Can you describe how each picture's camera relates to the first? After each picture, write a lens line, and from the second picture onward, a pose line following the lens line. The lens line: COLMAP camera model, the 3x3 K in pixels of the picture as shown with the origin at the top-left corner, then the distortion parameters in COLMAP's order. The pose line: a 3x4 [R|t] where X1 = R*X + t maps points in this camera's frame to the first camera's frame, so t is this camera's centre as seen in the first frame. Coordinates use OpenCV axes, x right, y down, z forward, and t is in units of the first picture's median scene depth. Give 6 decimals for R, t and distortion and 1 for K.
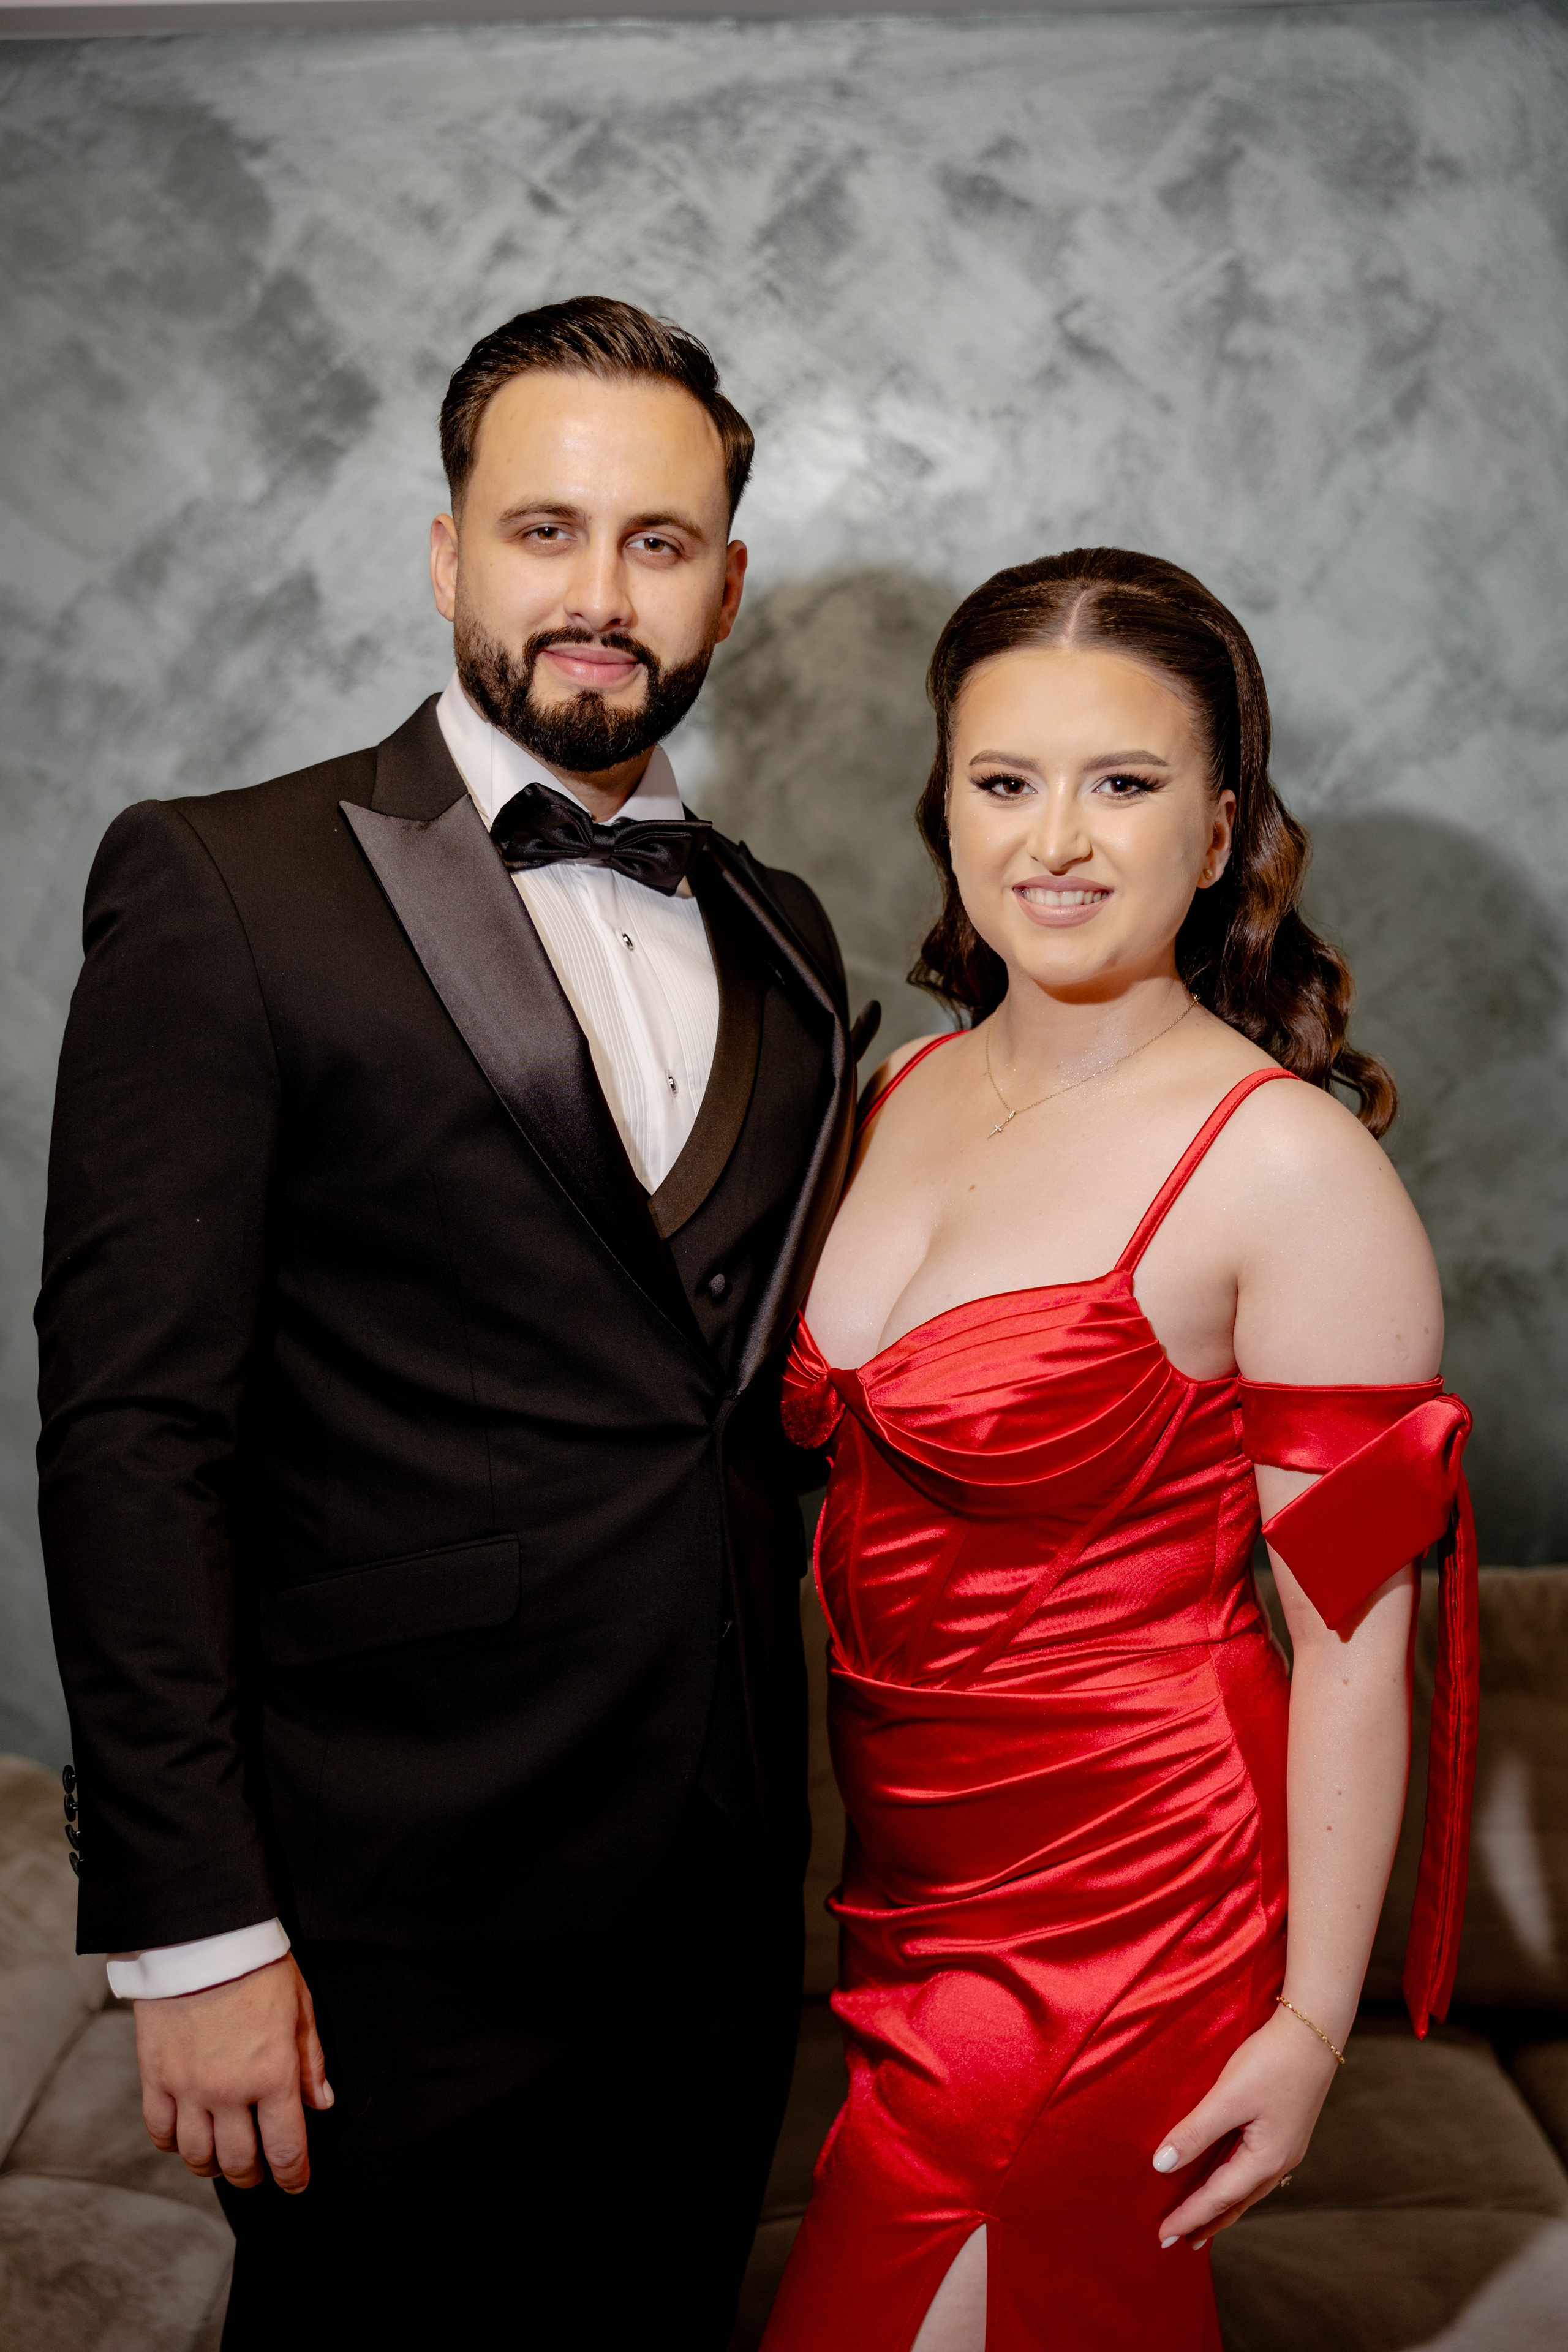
lens RADIAL K [[3001.9, 0, 802.5], [0, 3001.9, 1258.0], [0, 0, 1]] dist [0.020161, 0.000000]
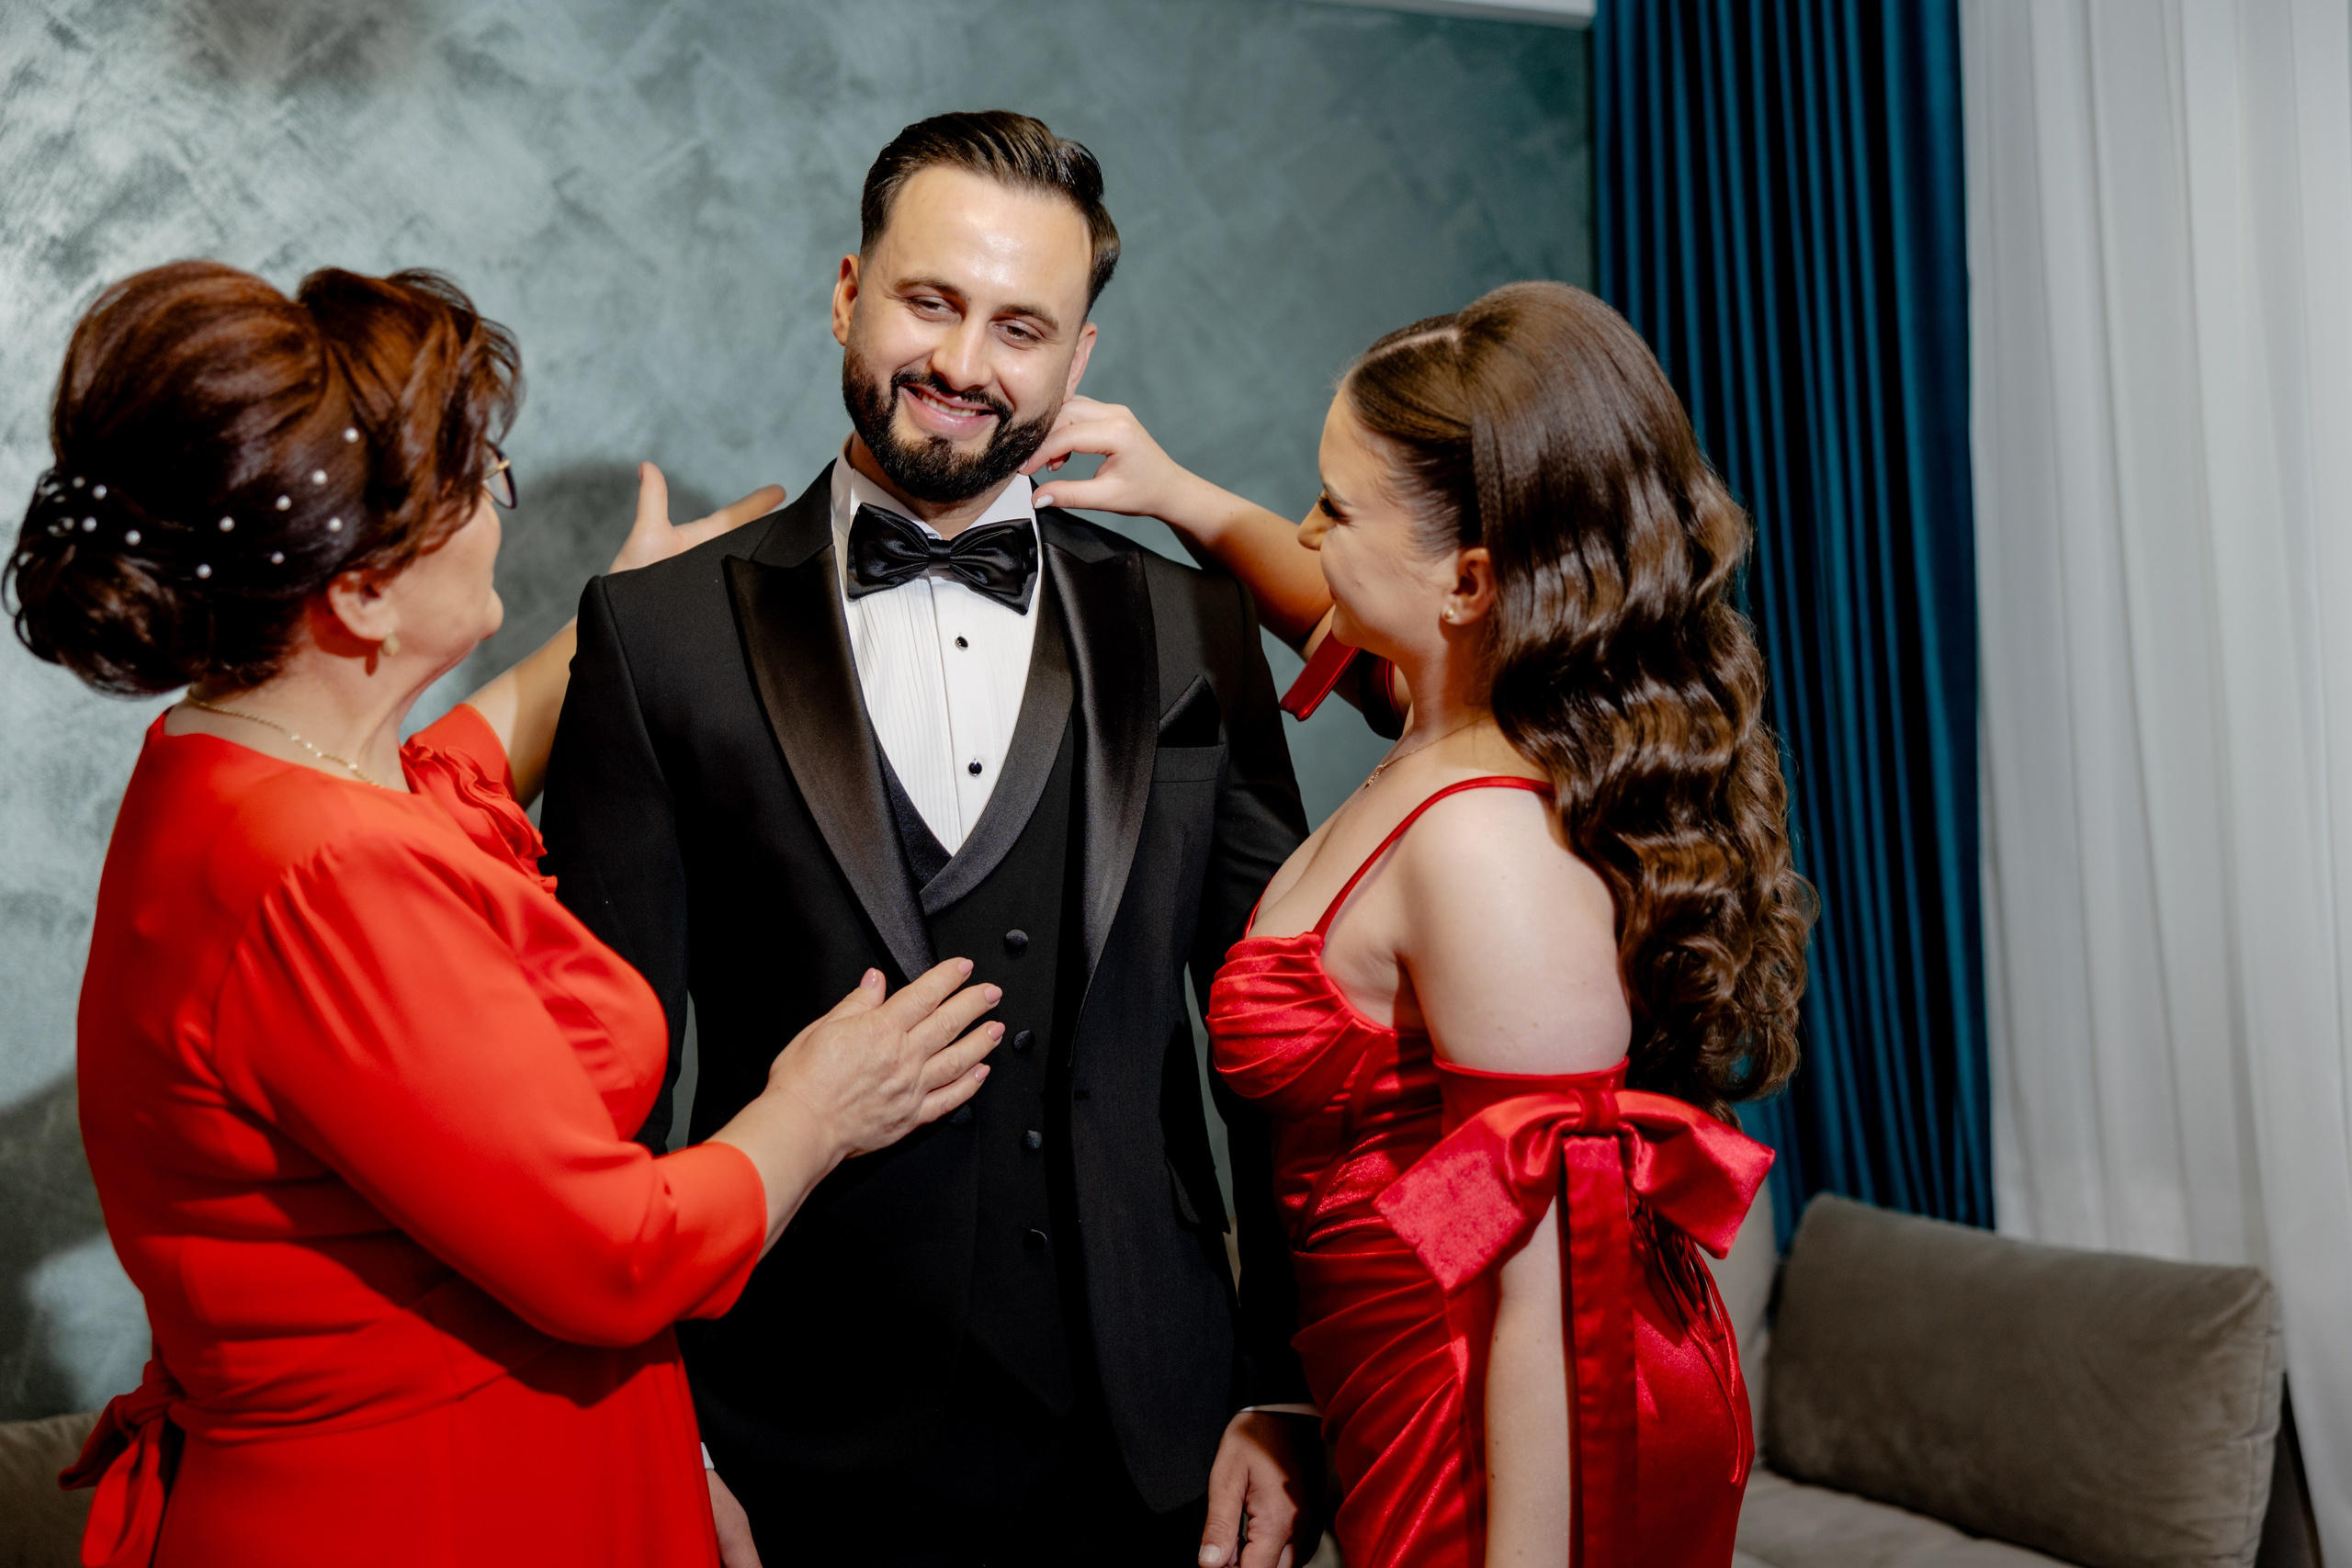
lens RADIAL K [[3034.1, 0, 1195.4], [0, 3034.1, 773.9], [0, 0, 1]] dist [0.022375, 0.000000]
pose [[0.830804, -0.034757, 0.555479, -0.348730], [0.109262, 0.988813, -0.101547, 0.041939], [-0.545735, 0.145058, 0.825307, -0.021981]]
